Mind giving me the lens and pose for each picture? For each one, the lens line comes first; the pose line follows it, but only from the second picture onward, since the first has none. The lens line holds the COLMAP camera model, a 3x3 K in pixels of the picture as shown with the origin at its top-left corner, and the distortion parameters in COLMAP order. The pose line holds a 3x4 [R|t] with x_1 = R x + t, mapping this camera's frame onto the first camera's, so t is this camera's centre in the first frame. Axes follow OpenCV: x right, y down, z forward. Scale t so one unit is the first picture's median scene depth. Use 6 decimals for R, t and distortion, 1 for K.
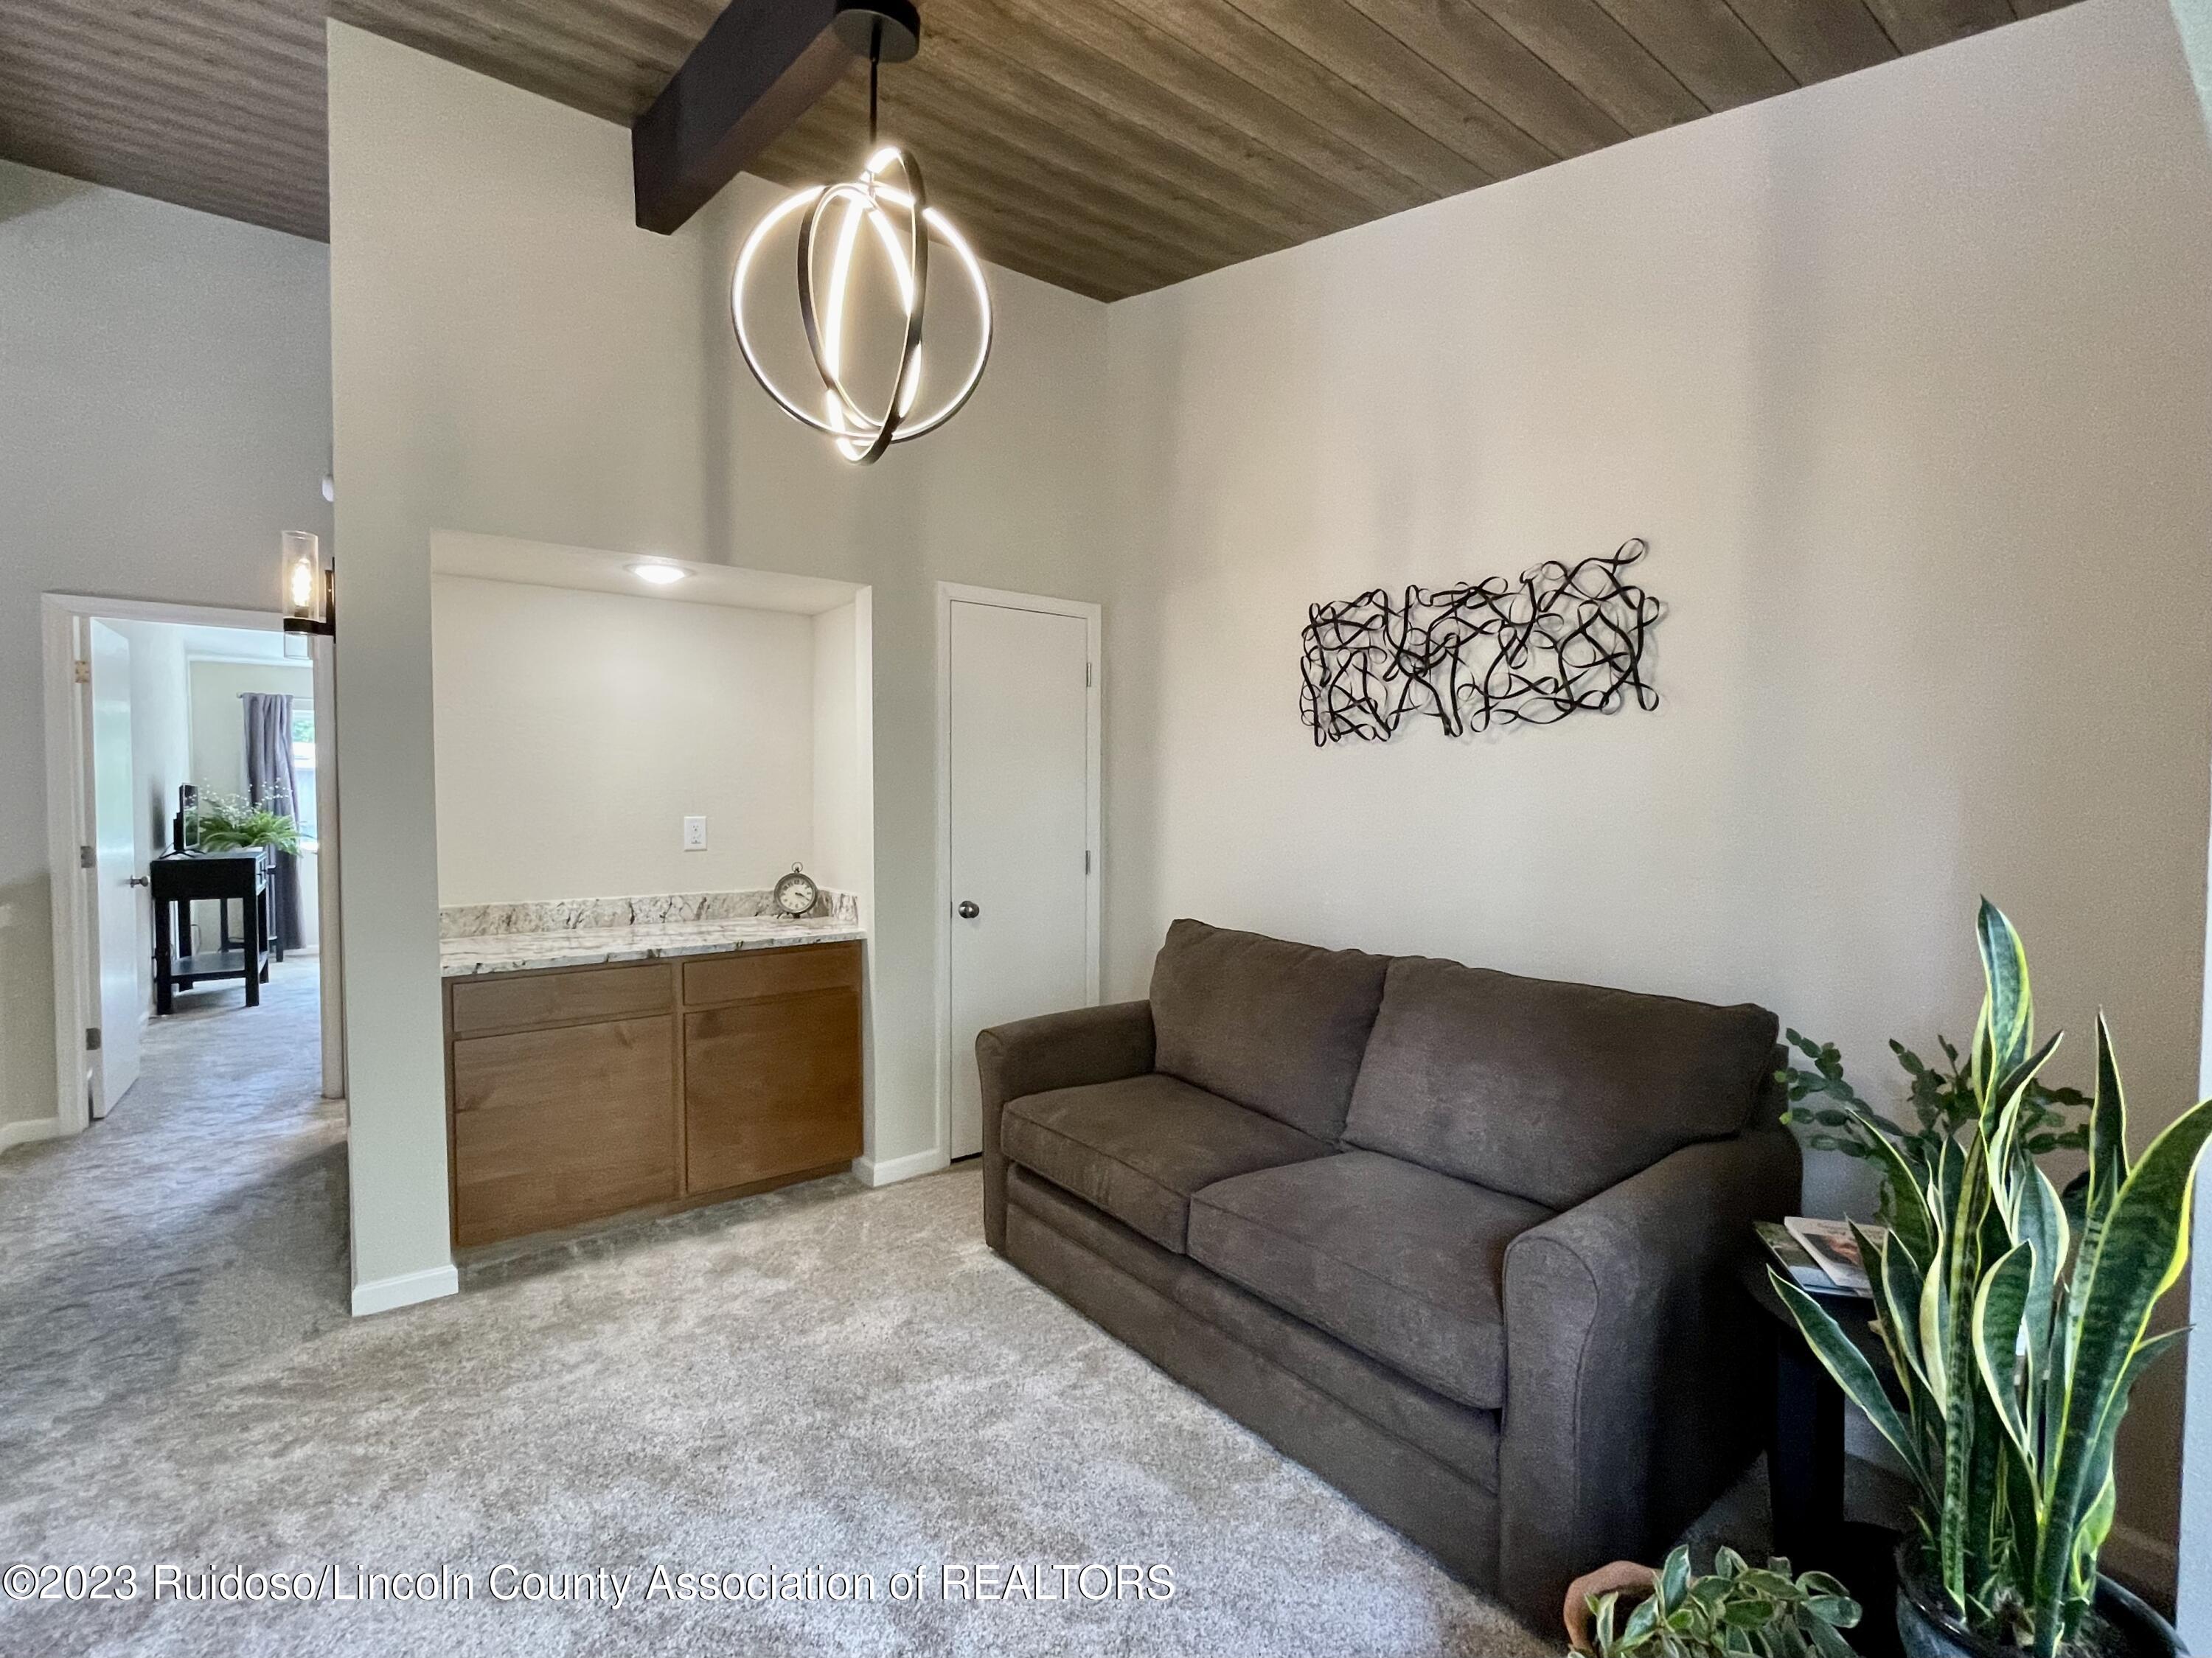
lens RADIAL K [[1000.5, 0, 1106.0], [0, 1000.5, 829.0], [0, 0, 1]] dist [-0.000828, -0.000389]
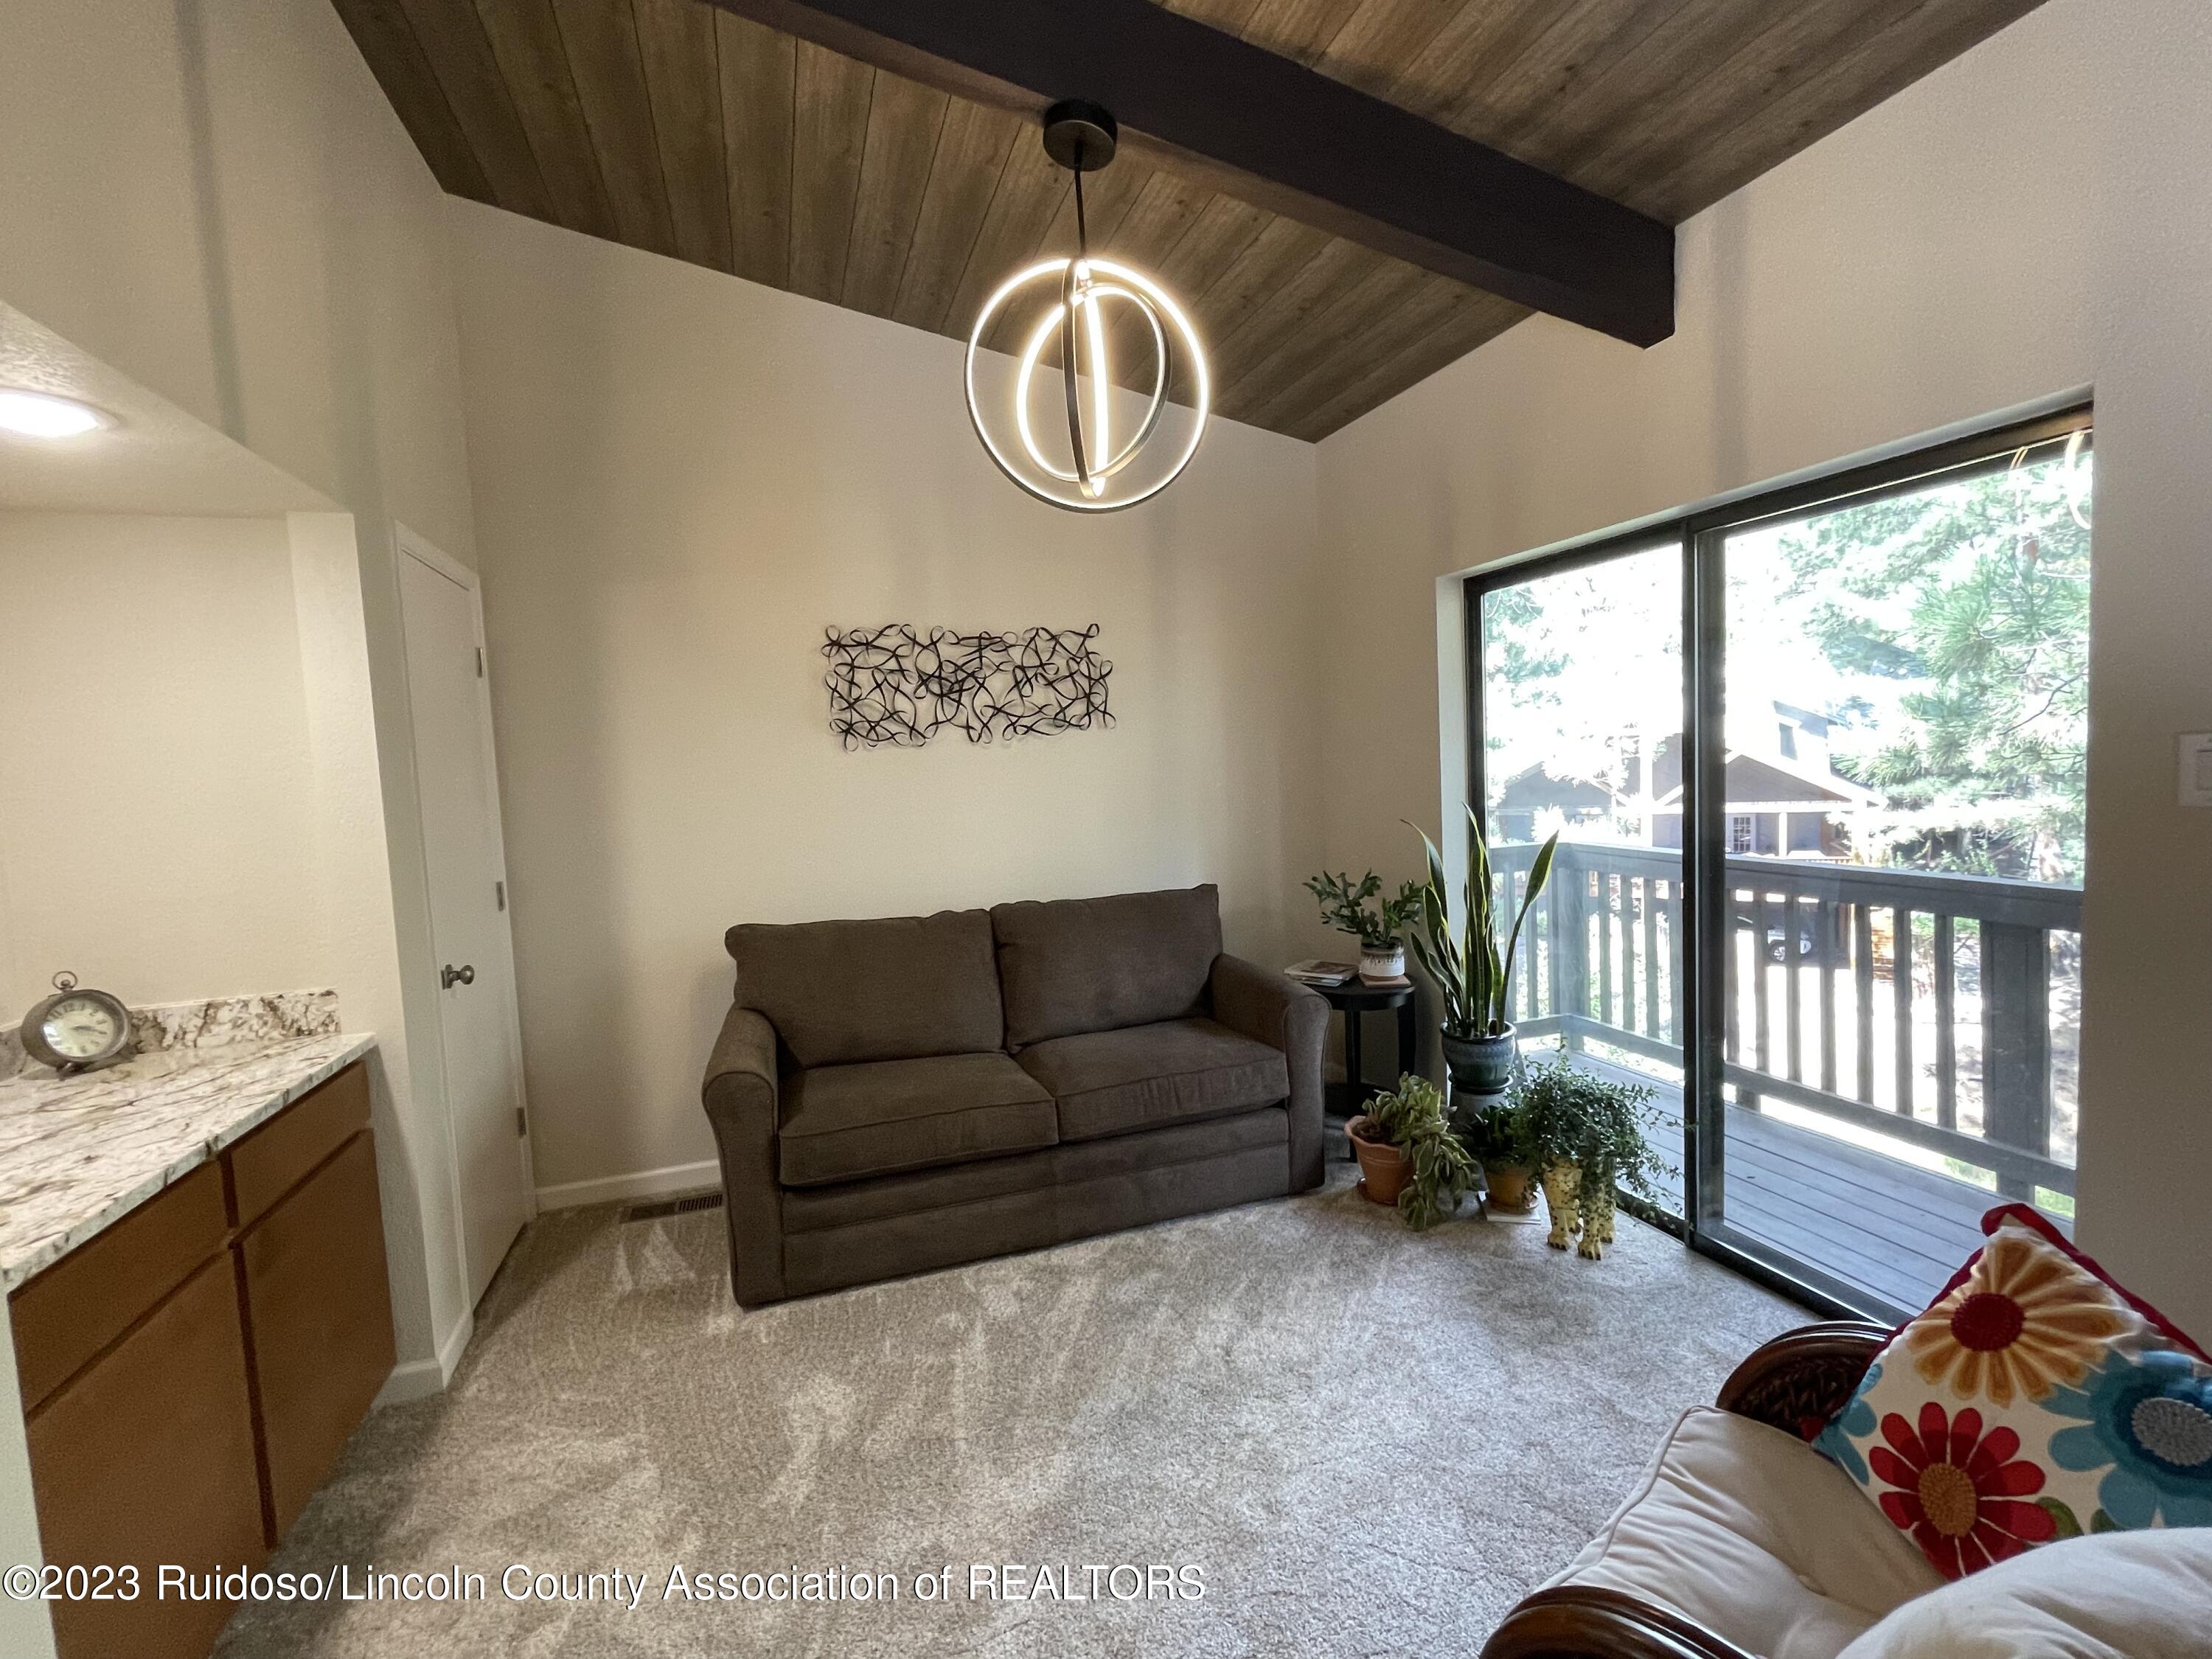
lens RADIAL K [[978.6, 0, 1106.0], [0, 978.6, 829.5], [0, 0, 1]] dist [0.001025, -0.001046]
pose [[0.320907, -0.084452, 0.943338, -0.908974], [0.075083, 0.995150, 0.063548, -0.049857], [-0.944130, 0.050436, 0.325692, 0.425267]]
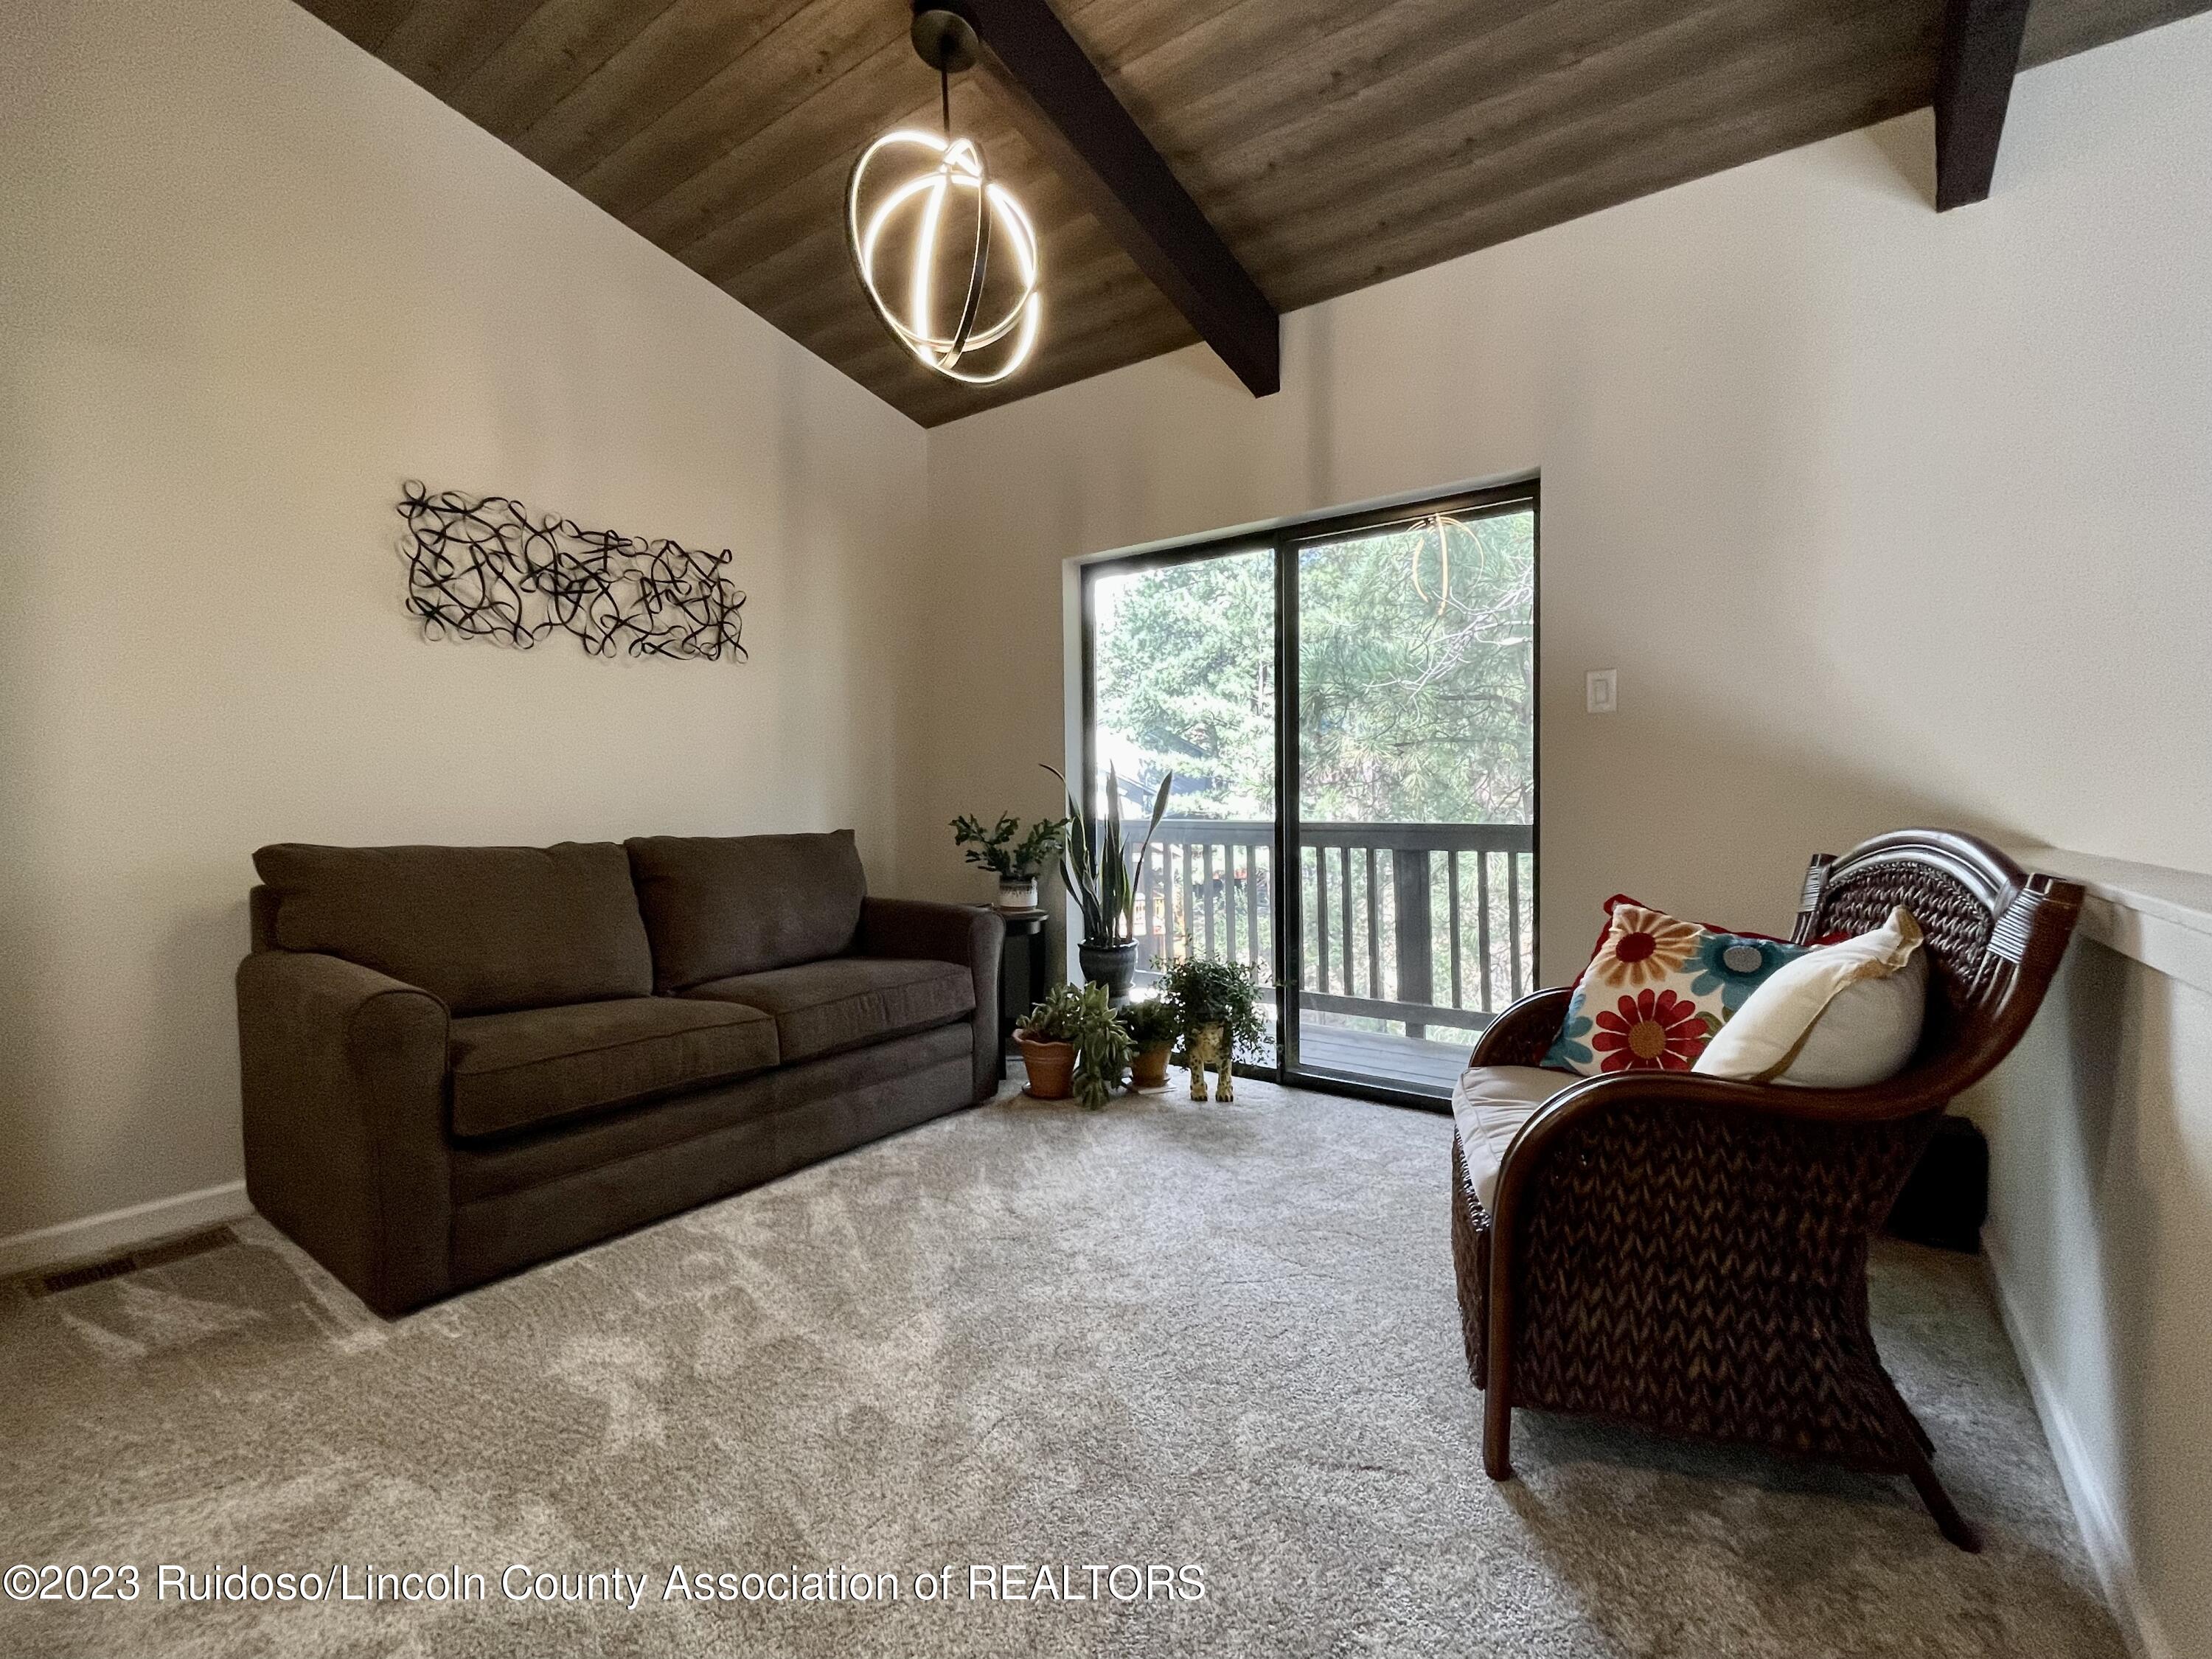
lens RADIAL K [[978.6, 0, 1106.0], [0, 978.6, 829.5], [0, 0, 1]] dist [0.001025, -0.001046]
pose [[-0.286046, -0.023401, 0.957930, -0.982738], [0.035745, 0.998745, 0.035072, 0.096451], [-0.957549, 0.044273, -0.284851, 0.797962]]
